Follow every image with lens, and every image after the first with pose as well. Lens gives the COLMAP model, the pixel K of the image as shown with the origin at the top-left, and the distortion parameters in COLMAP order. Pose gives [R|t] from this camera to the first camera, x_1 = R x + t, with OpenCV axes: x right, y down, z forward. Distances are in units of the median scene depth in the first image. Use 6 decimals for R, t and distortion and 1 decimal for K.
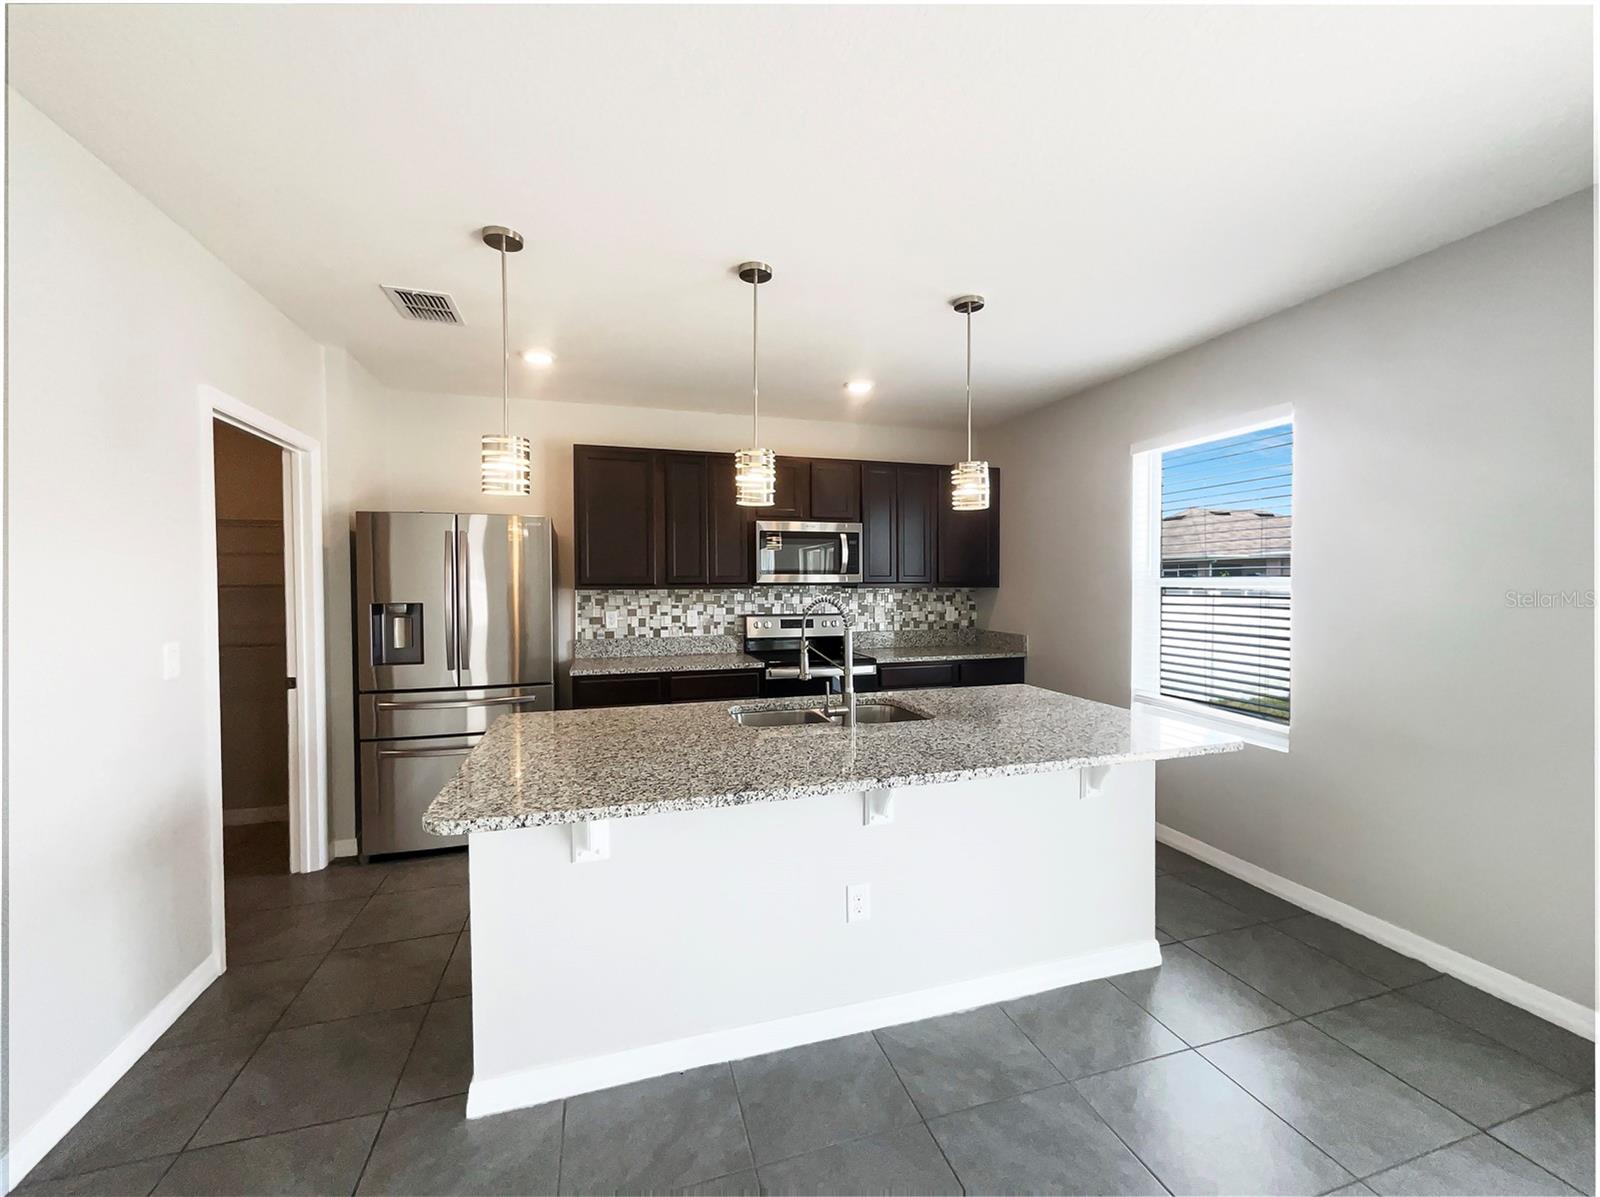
lens RADIAL K [[630.6, 0, 796.6], [0, 630.6, 592.8], [0, 0, 1]] dist [-0.023634, 0.000024]
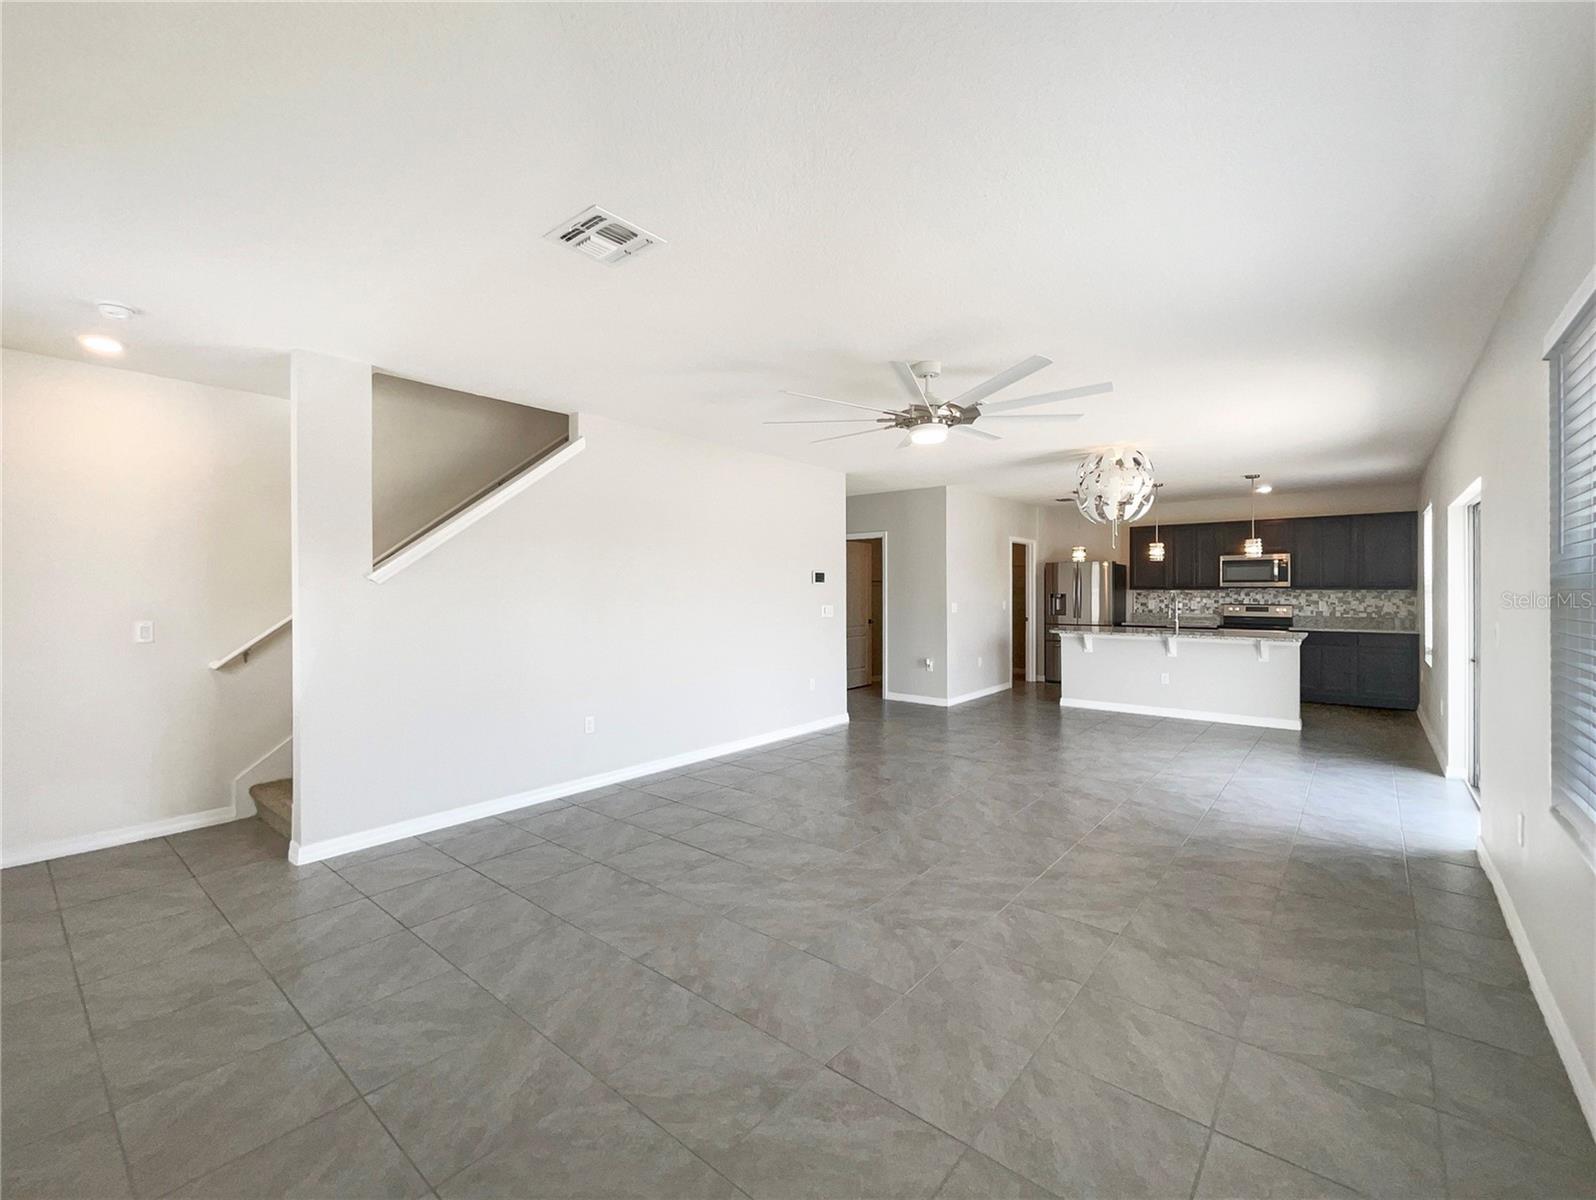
lens RADIAL K [[681.2, 0, 798.9], [0, 681.2, 588.5], [0, 0, 1]] dist [-0.002467, 0.000014]
pose [[0.549387, 0.000345, -0.835568, 0.957853], [-0.013537, 0.999872, -0.008488, 0.024737], [0.835458, 0.015974, 0.549322, -1.245787]]
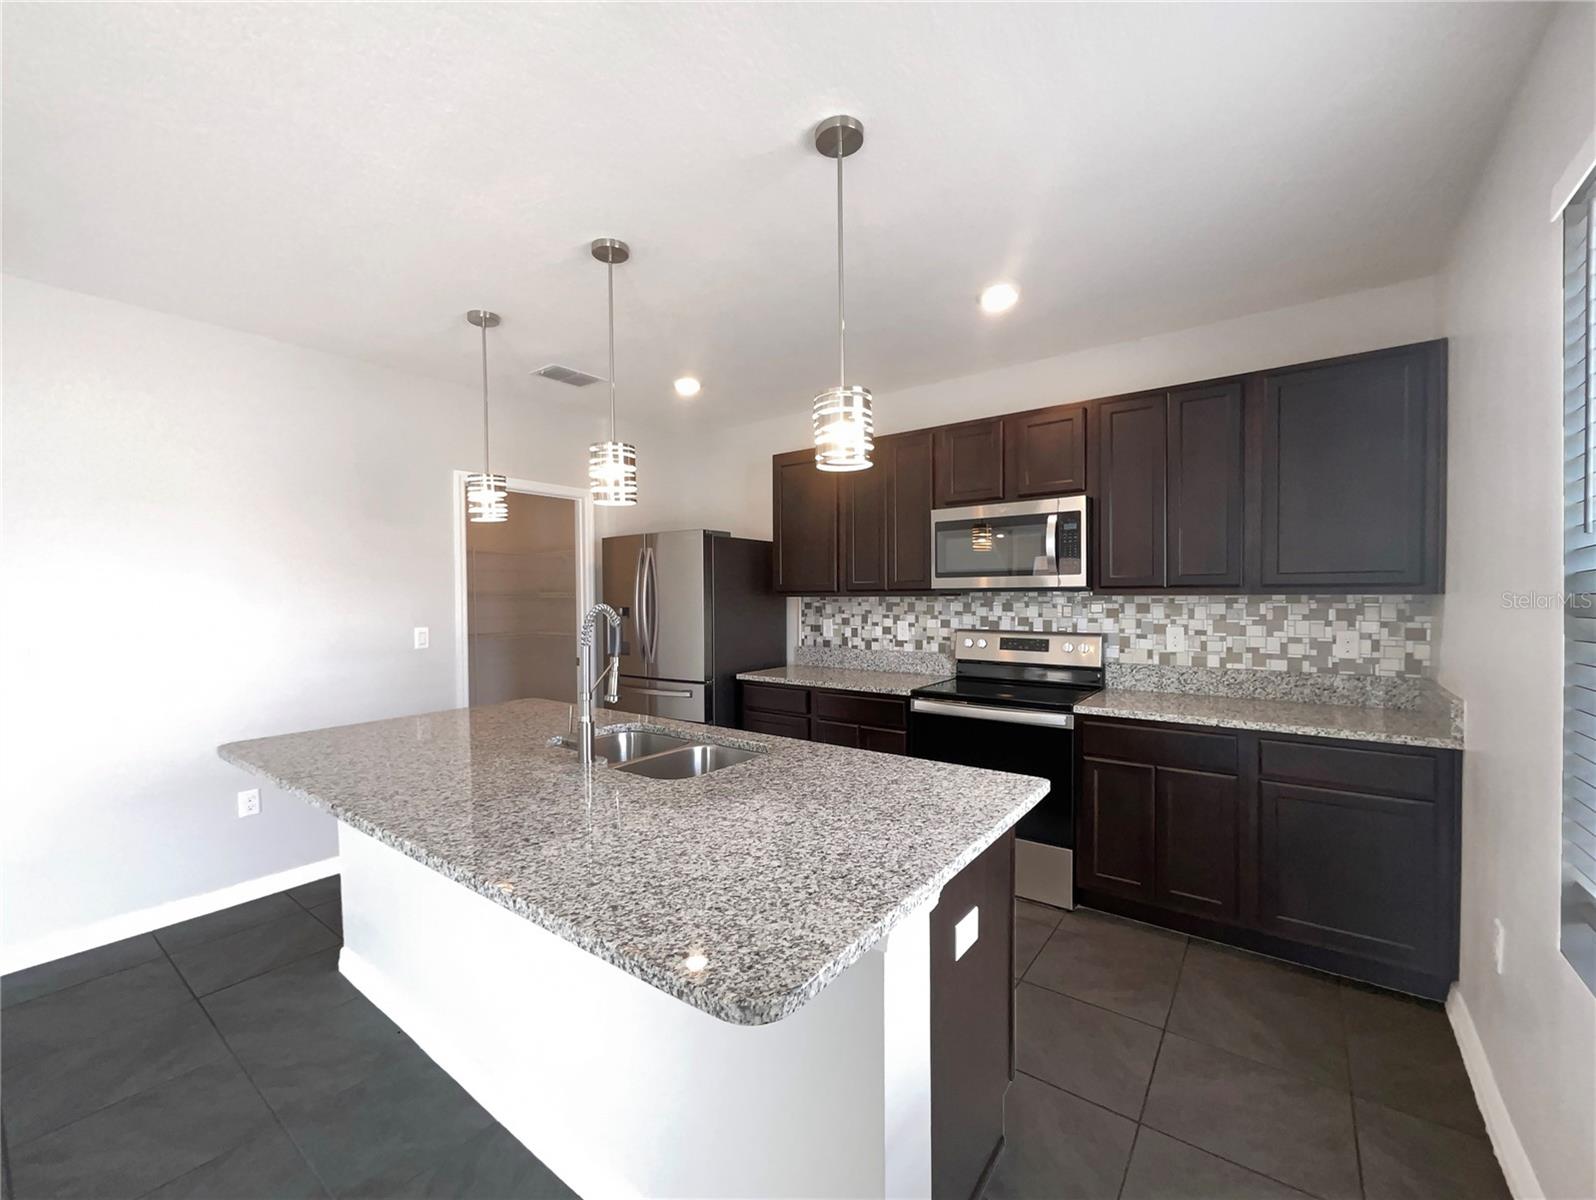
lens RADIAL K [[652.0, 0, 798.0], [0, 652.0, 600.0], [0, 0, 1]] dist [-0.012527, -0.000004]
pose [[0.586975, 0.006873, -0.809576, 0.473459], [-0.006228, 0.999973, 0.003973, -0.003821], [0.809581, 0.002710, 0.587001, 0.363229]]
